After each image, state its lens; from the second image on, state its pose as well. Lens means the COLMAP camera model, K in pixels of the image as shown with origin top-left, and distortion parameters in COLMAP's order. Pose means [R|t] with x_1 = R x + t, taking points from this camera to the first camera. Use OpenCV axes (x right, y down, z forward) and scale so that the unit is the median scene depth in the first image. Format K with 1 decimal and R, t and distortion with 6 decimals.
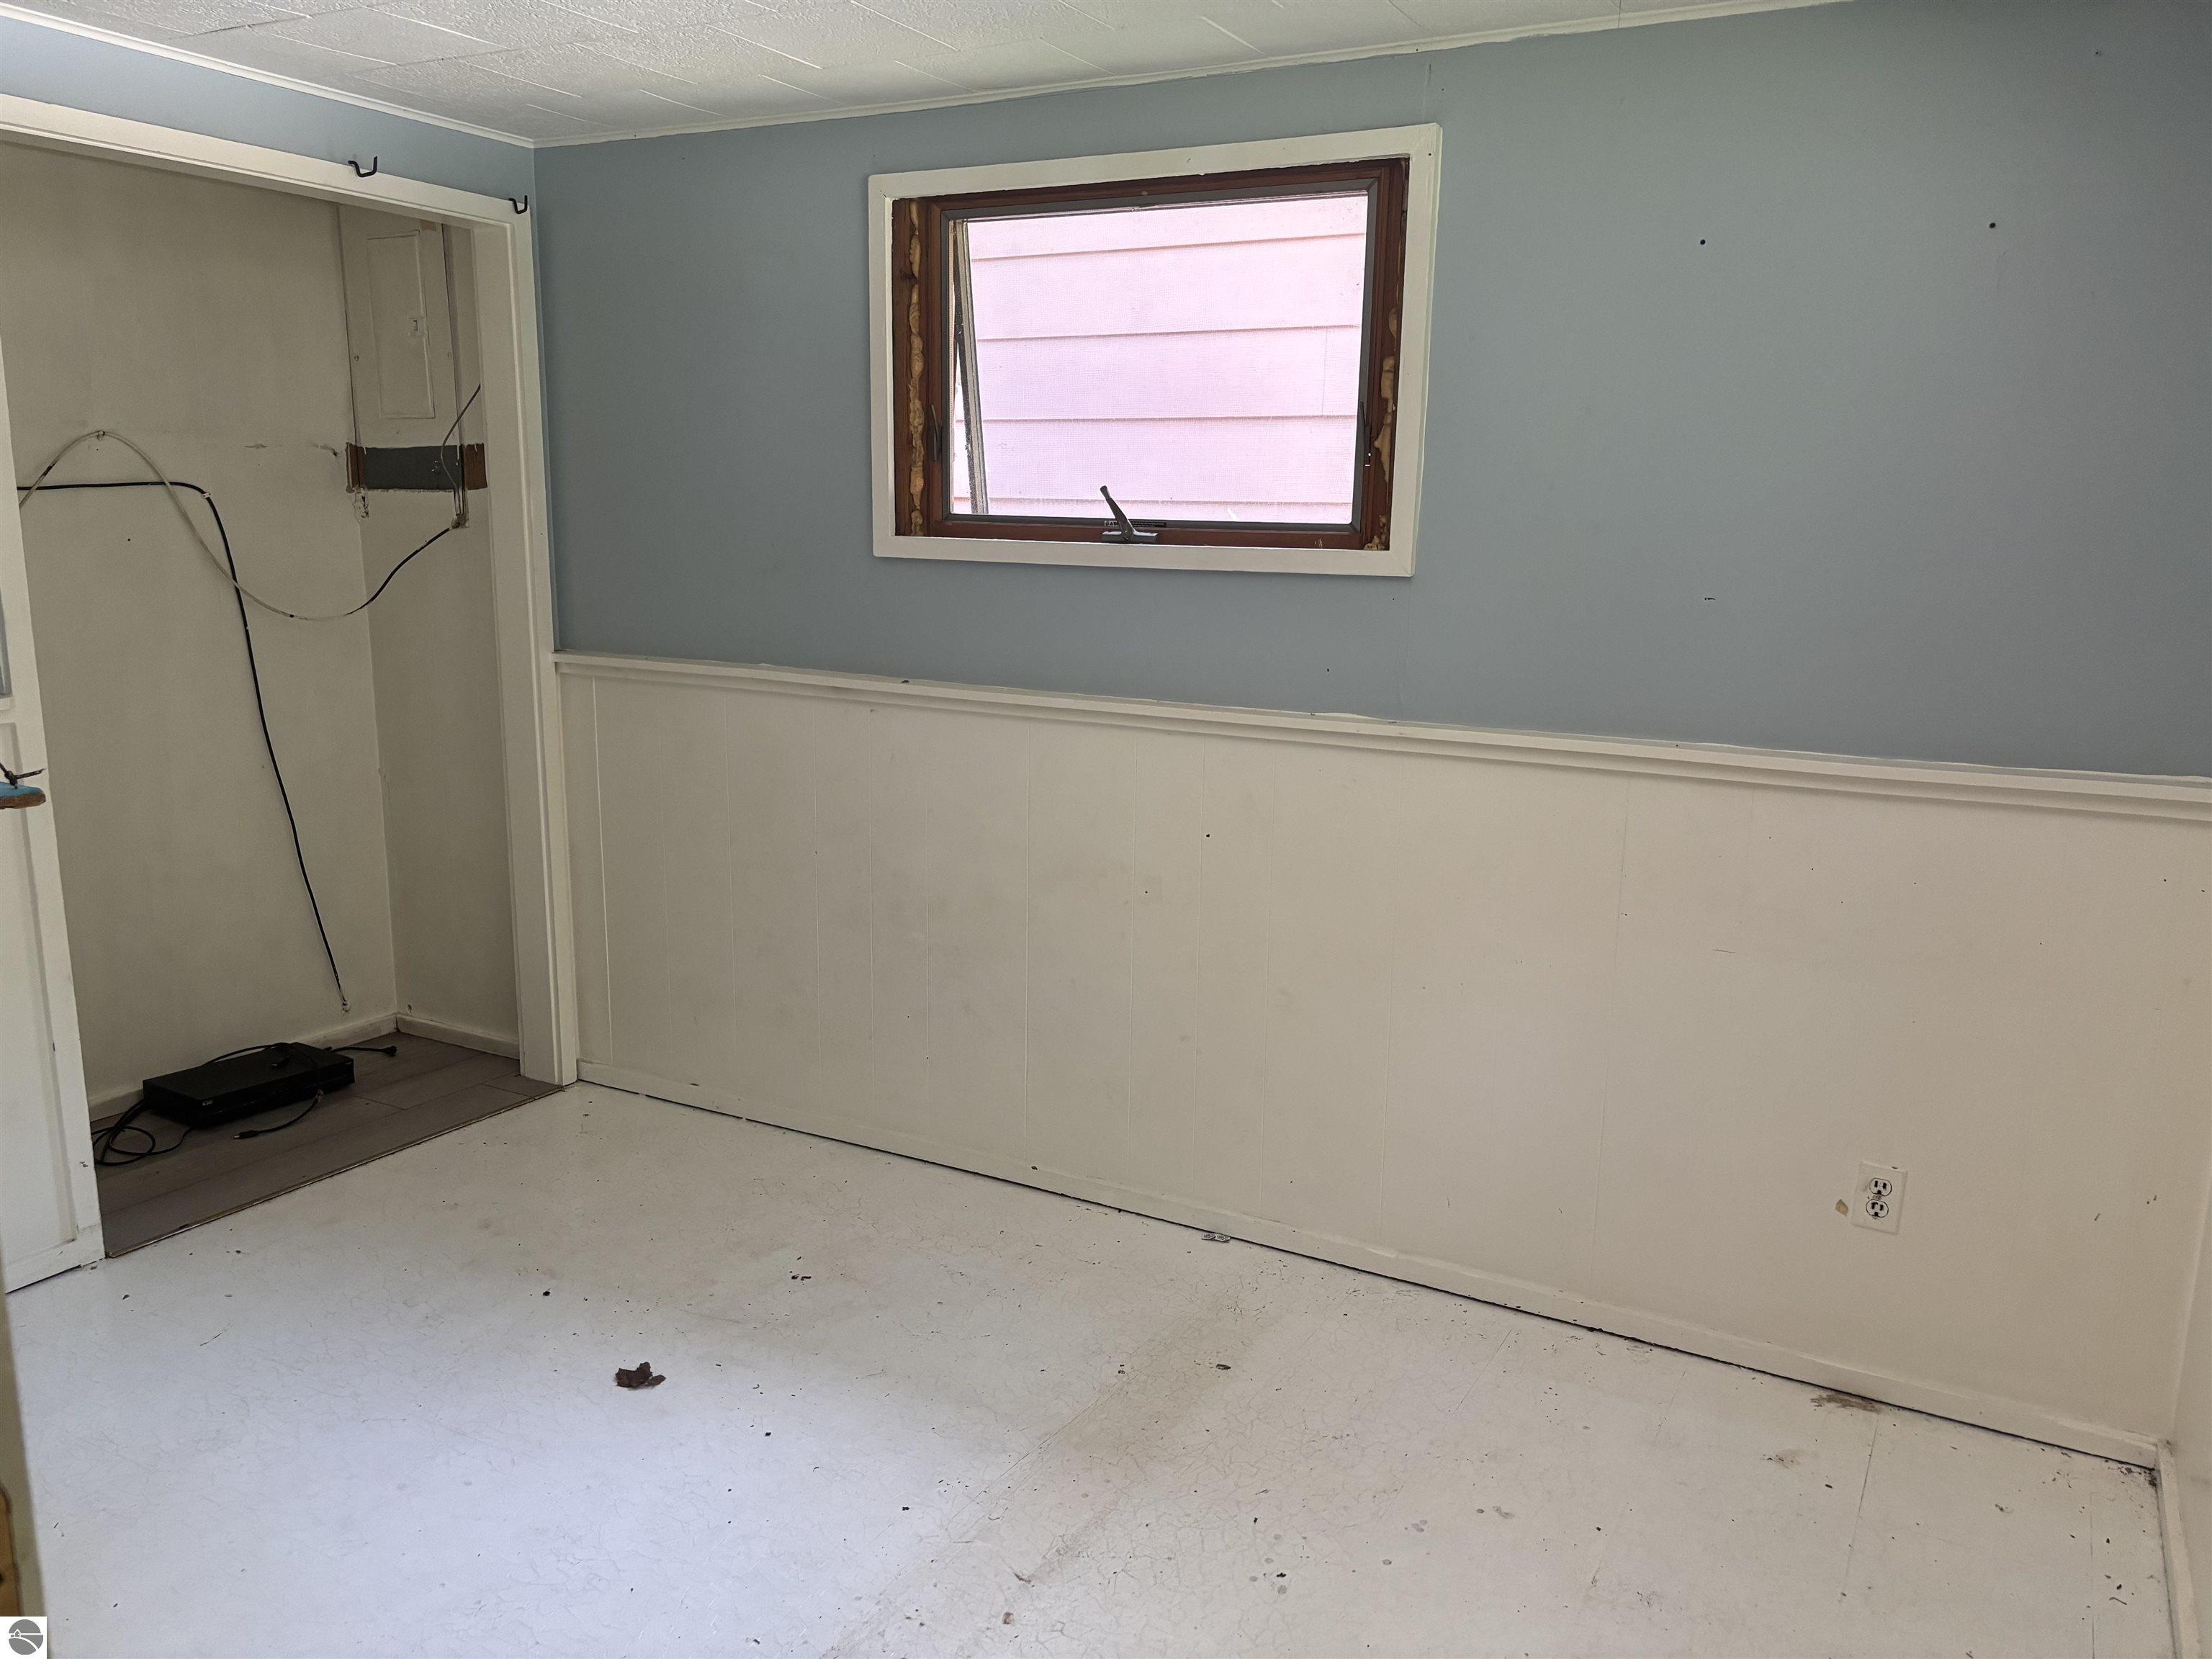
lens RADIAL K [[1665.4, 0, 1098.5], [0, 1665.4, 836.7], [0, 0, 1]] dist [0.022843, -0.012059]
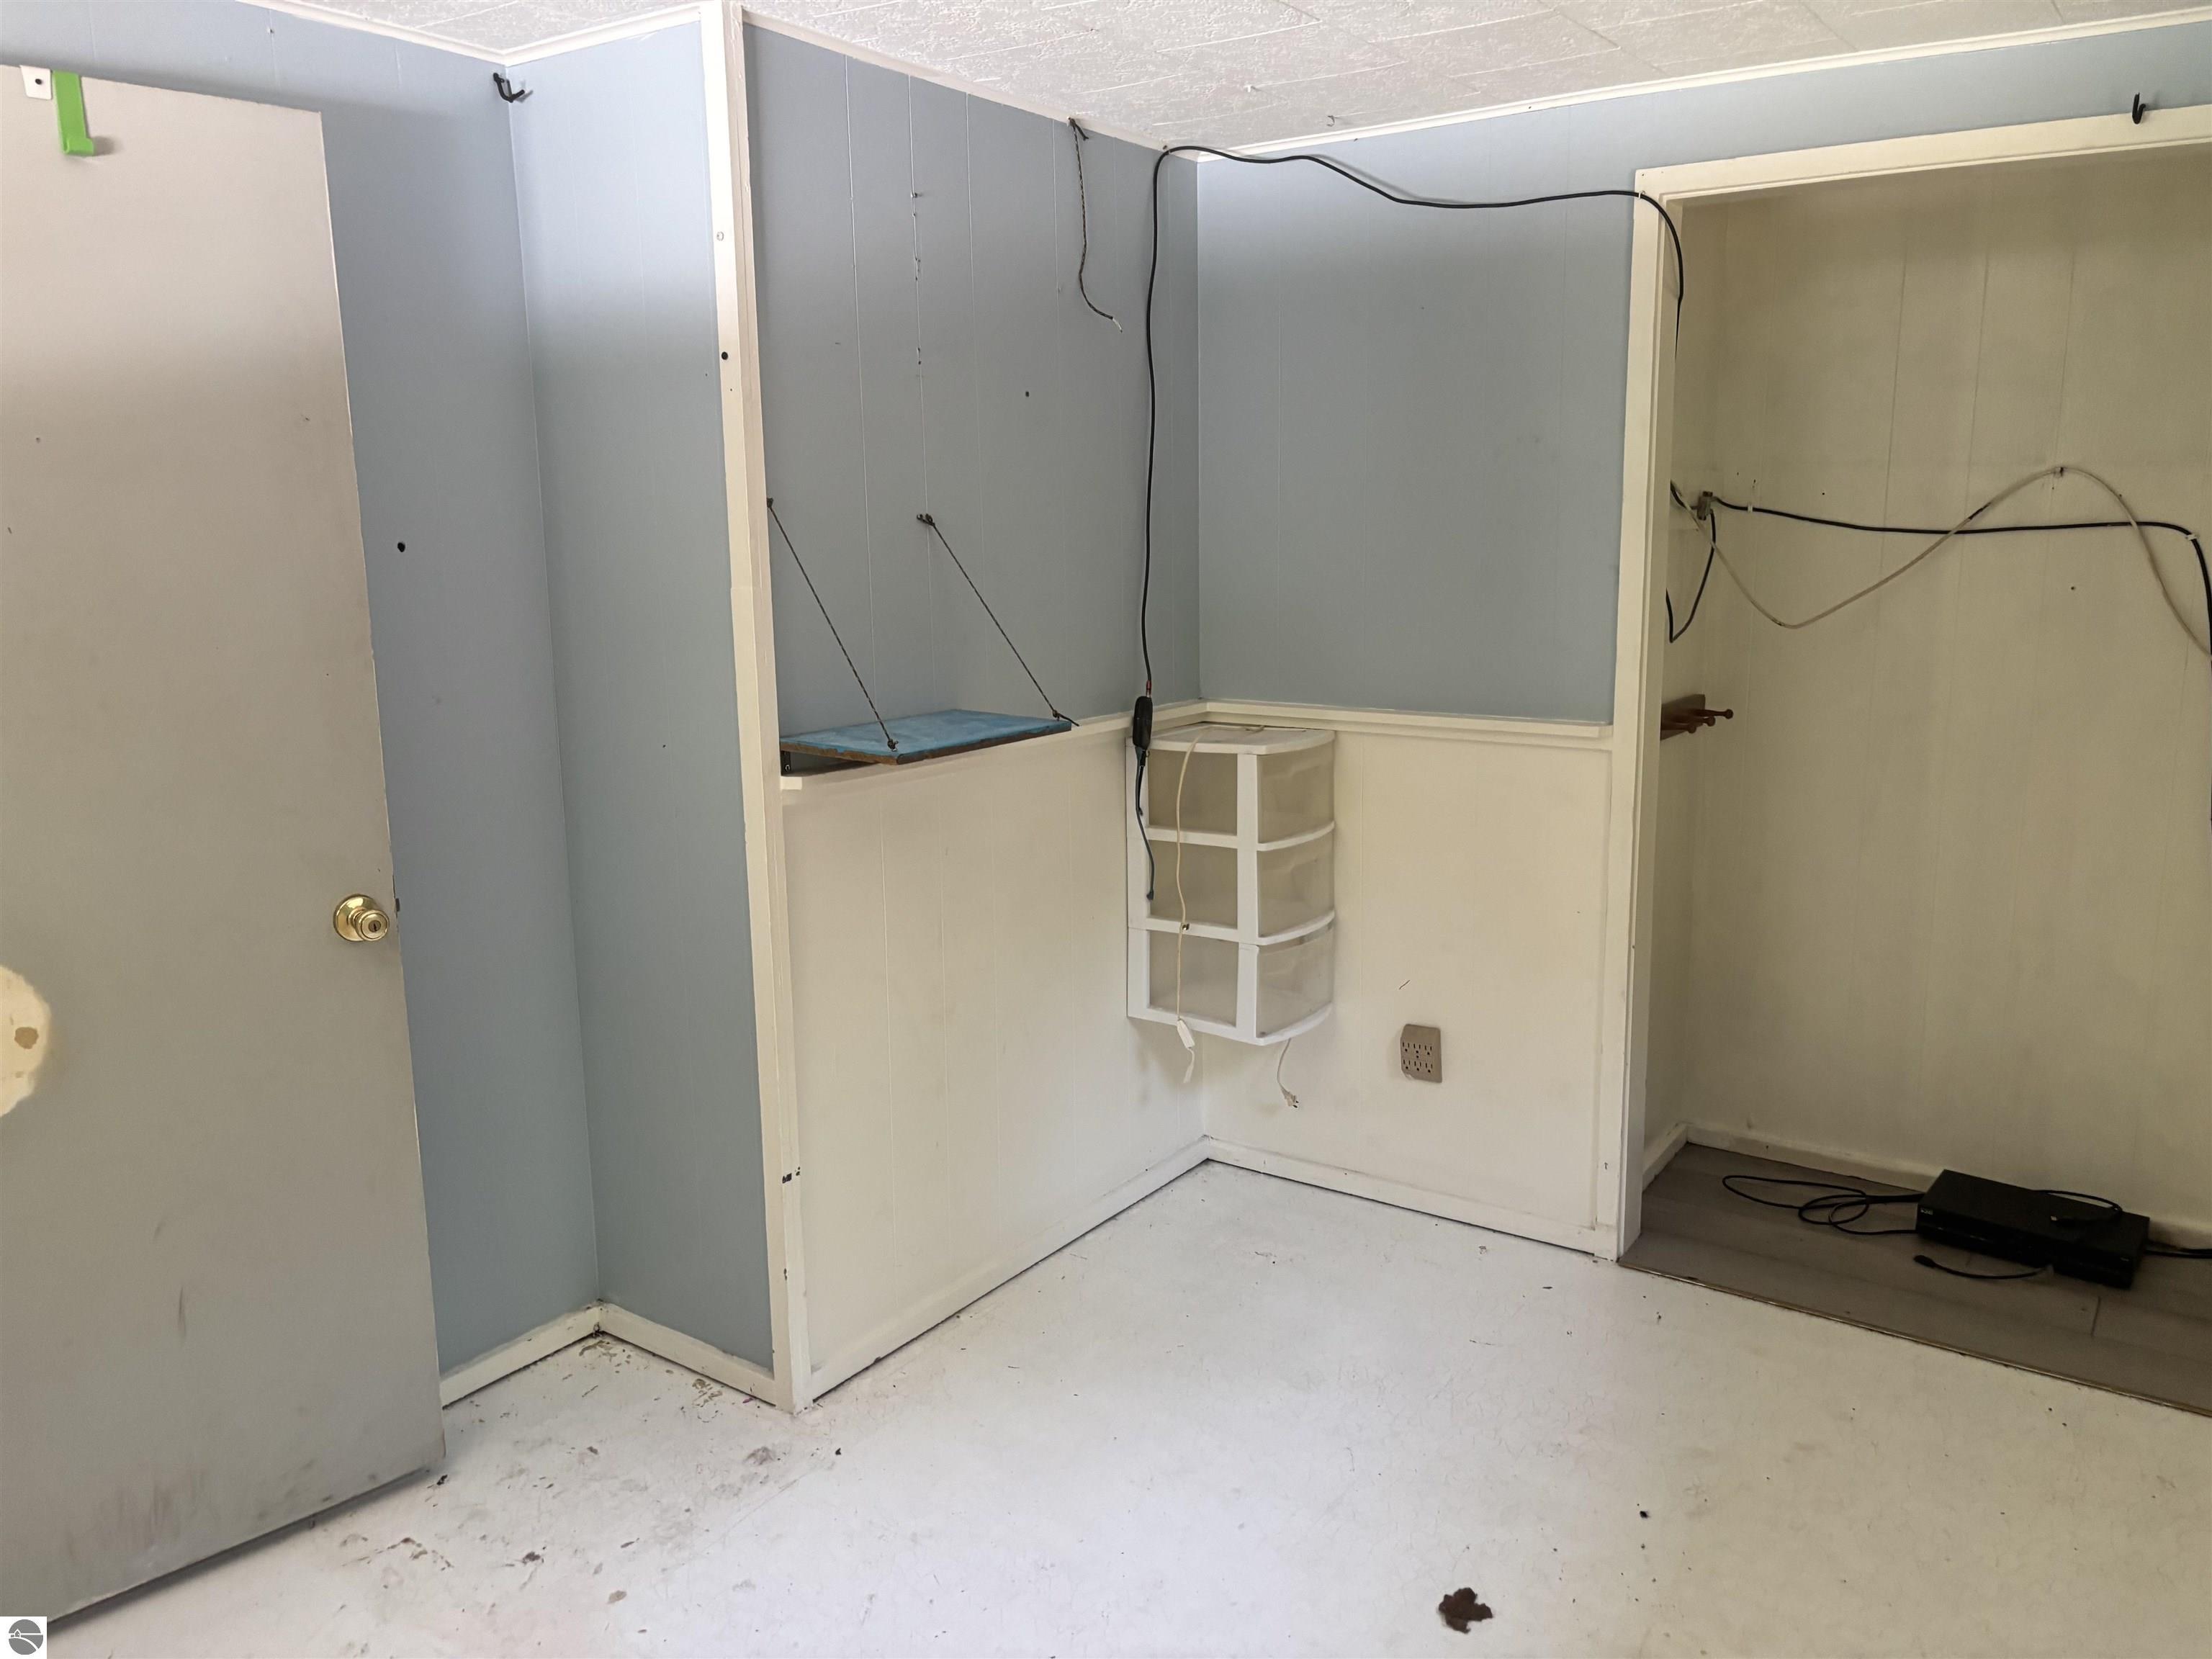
lens RADIAL K [[1665.4, 0, 1099.1], [0, 1665.4, 818.8], [0, 0, 1]] dist [0.022843, -0.012059]
pose [[-0.089749, 0.162349, -0.982643, 0.360415], [-0.191383, 0.965427, 0.176984, -0.120047], [0.977404, 0.203945, -0.055575, 0.583161]]
